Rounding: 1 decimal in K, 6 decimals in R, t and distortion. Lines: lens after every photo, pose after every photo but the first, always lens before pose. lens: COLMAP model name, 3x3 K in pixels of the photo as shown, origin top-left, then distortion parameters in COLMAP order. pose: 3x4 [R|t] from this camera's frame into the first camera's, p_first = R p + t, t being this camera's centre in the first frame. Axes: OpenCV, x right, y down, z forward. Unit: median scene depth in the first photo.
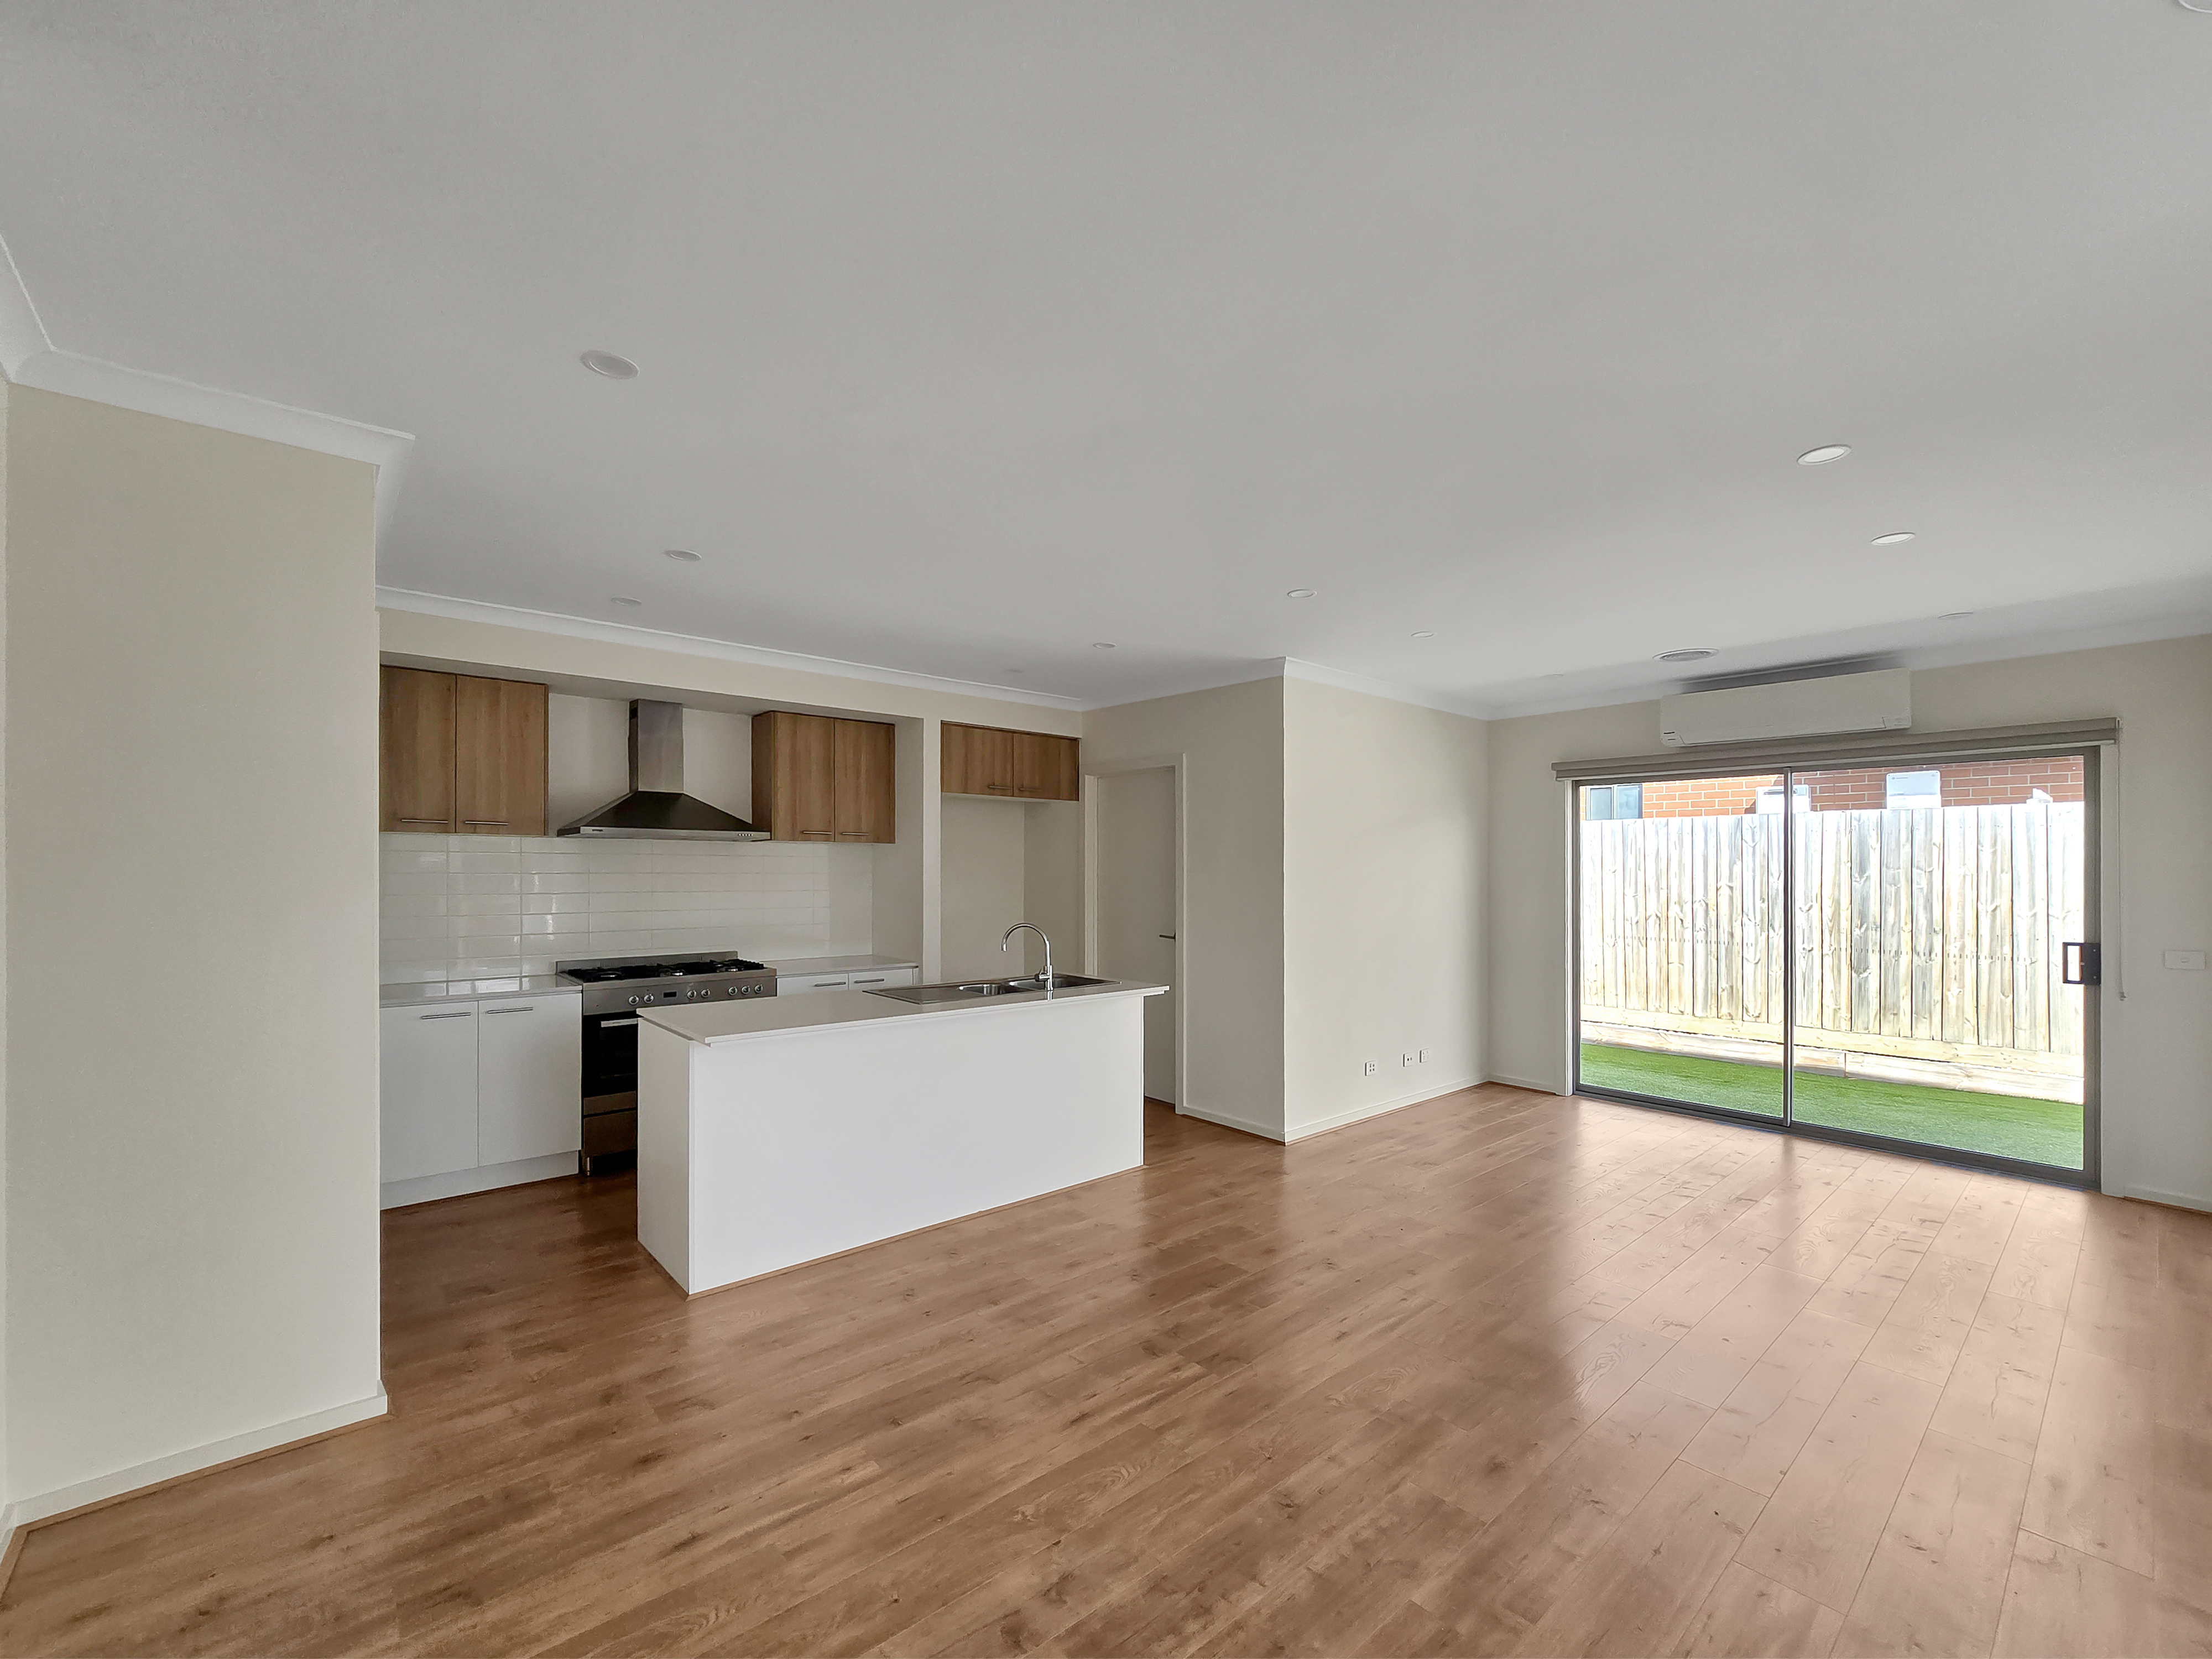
lens RADIAL K [[924.8, 0, 1099.5], [0, 924.8, 870.6], [0, 0, 1]] dist [-0.002720, 0.000069]
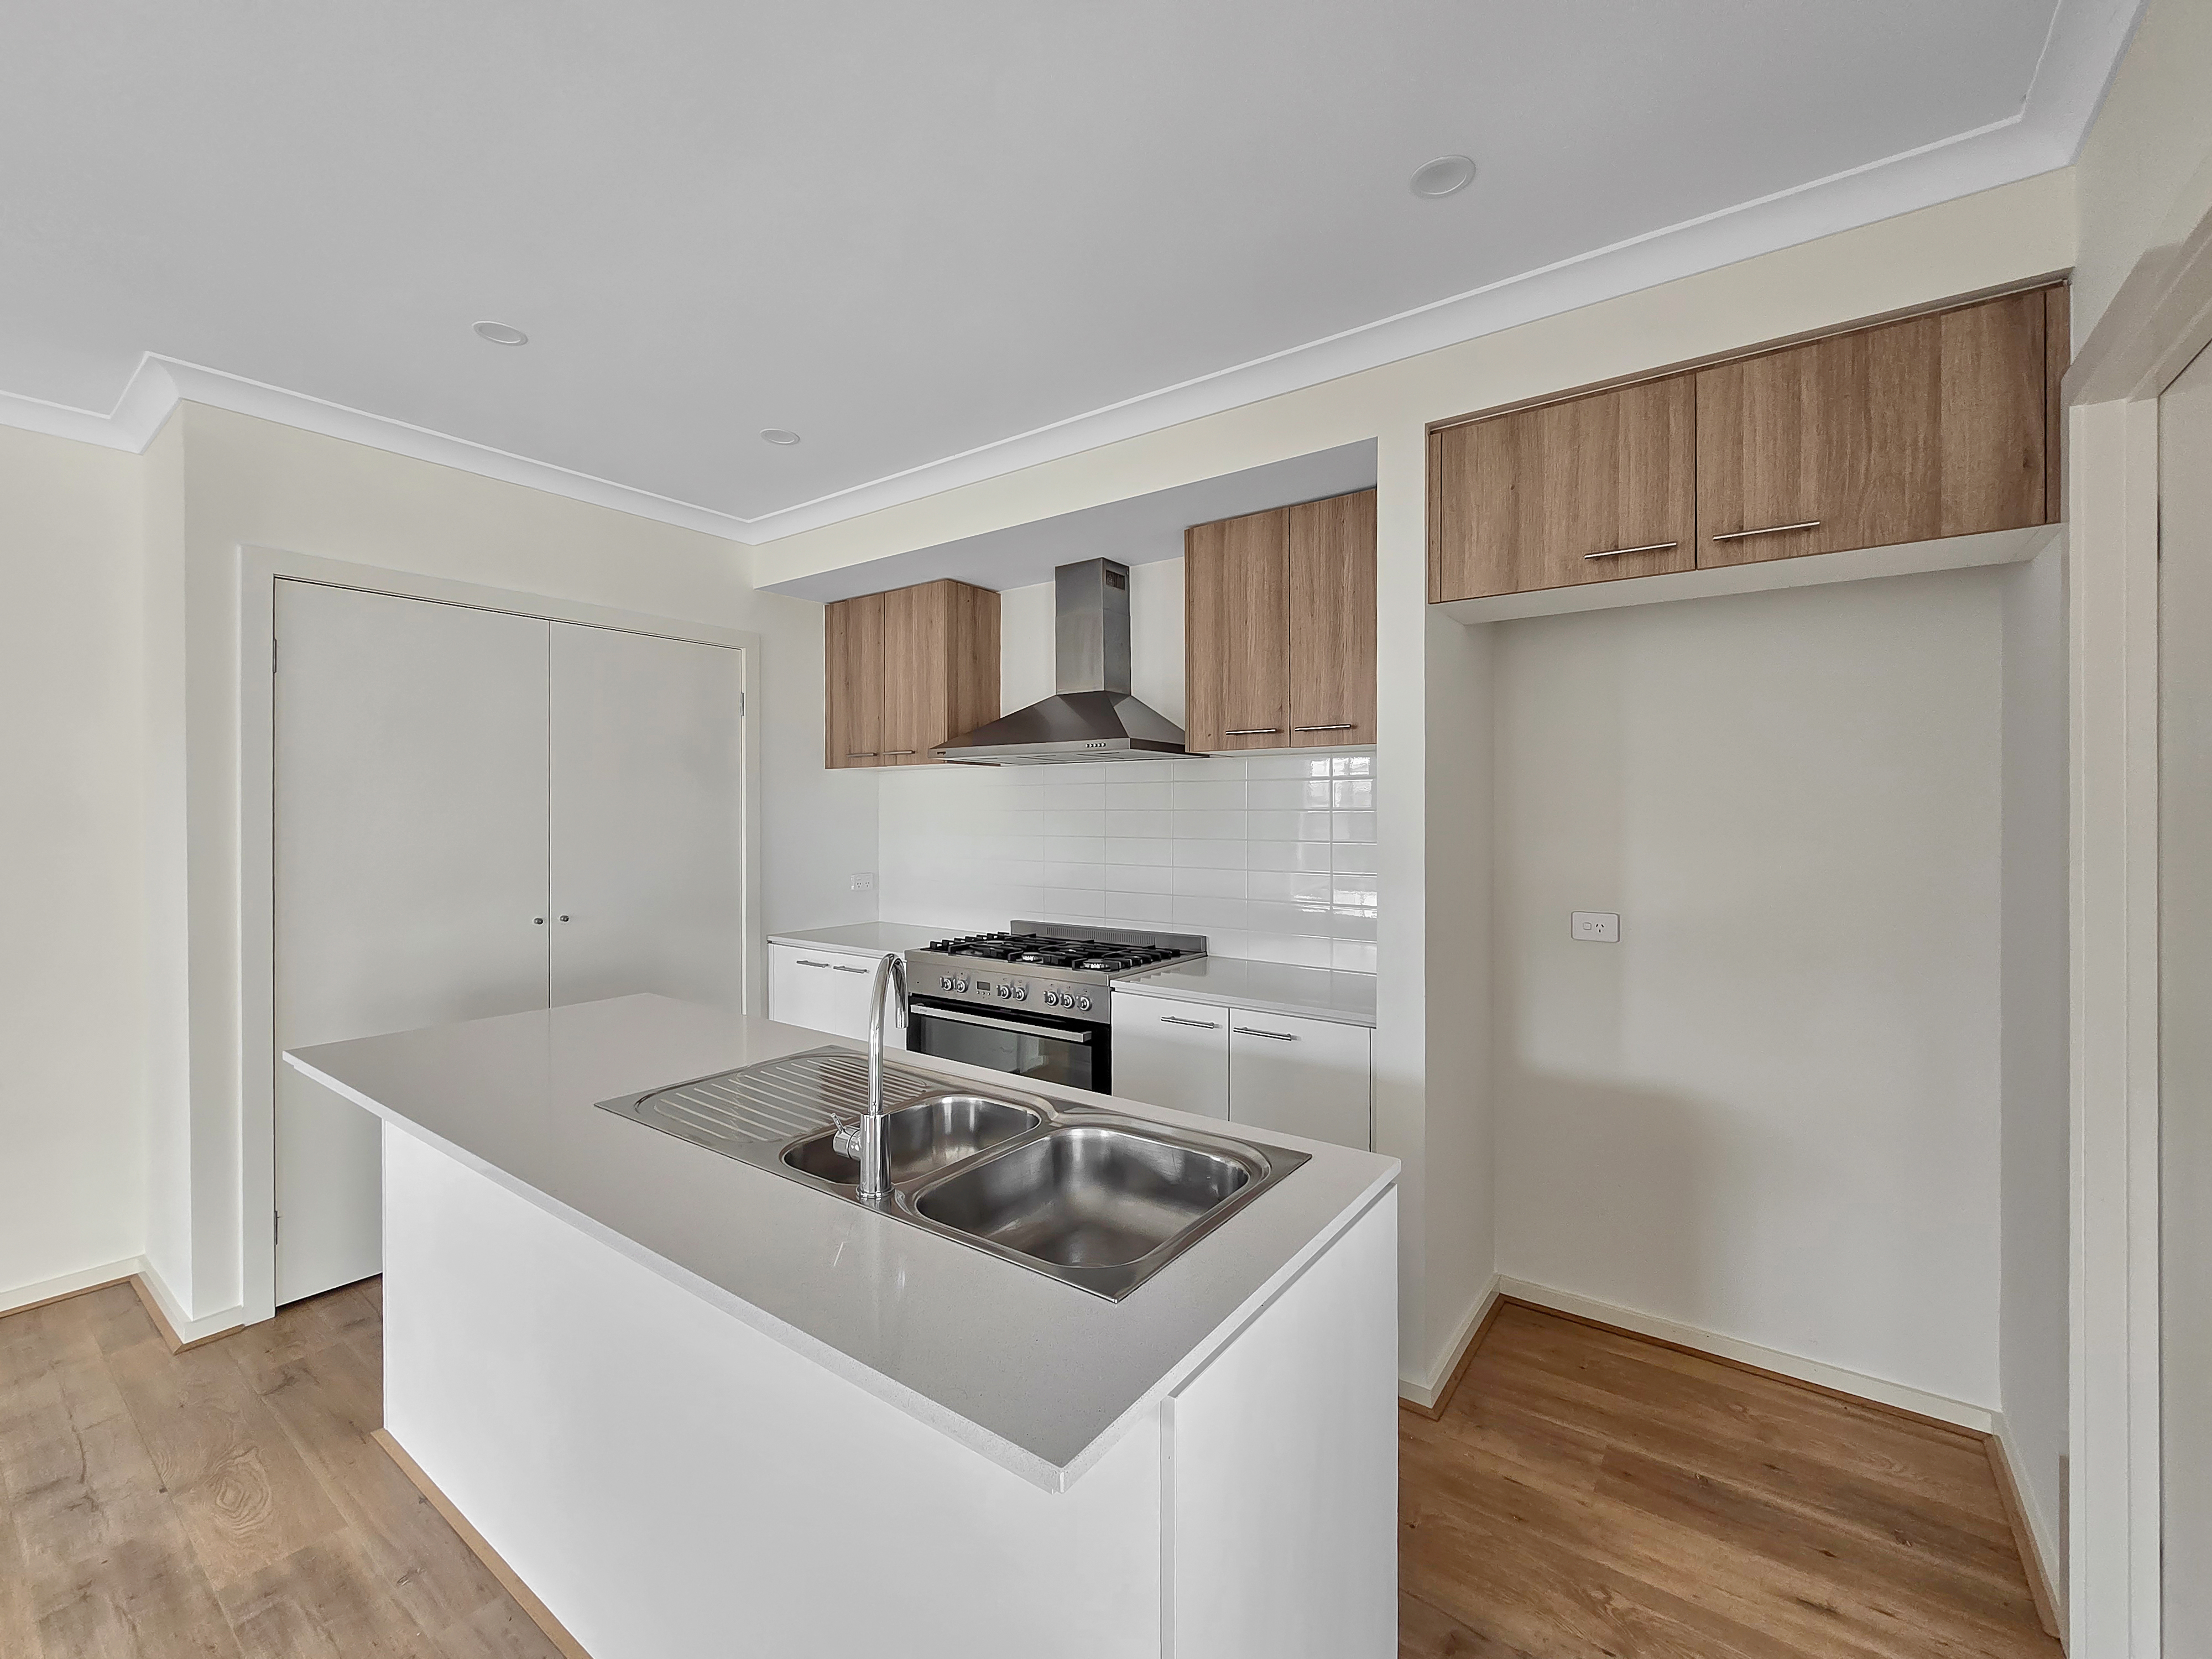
lens RADIAL K [[924.8, 0, 1105.4], [0, 924.8, 817.5], [0, 0, 1]] dist [-0.002720, 0.000069]
pose [[0.224364, 0.004146, -0.974497, 0.193439], [0.001952, 0.999987, 0.004704, 0.005242], [0.974504, -0.002958, 0.224353, 0.791047]]
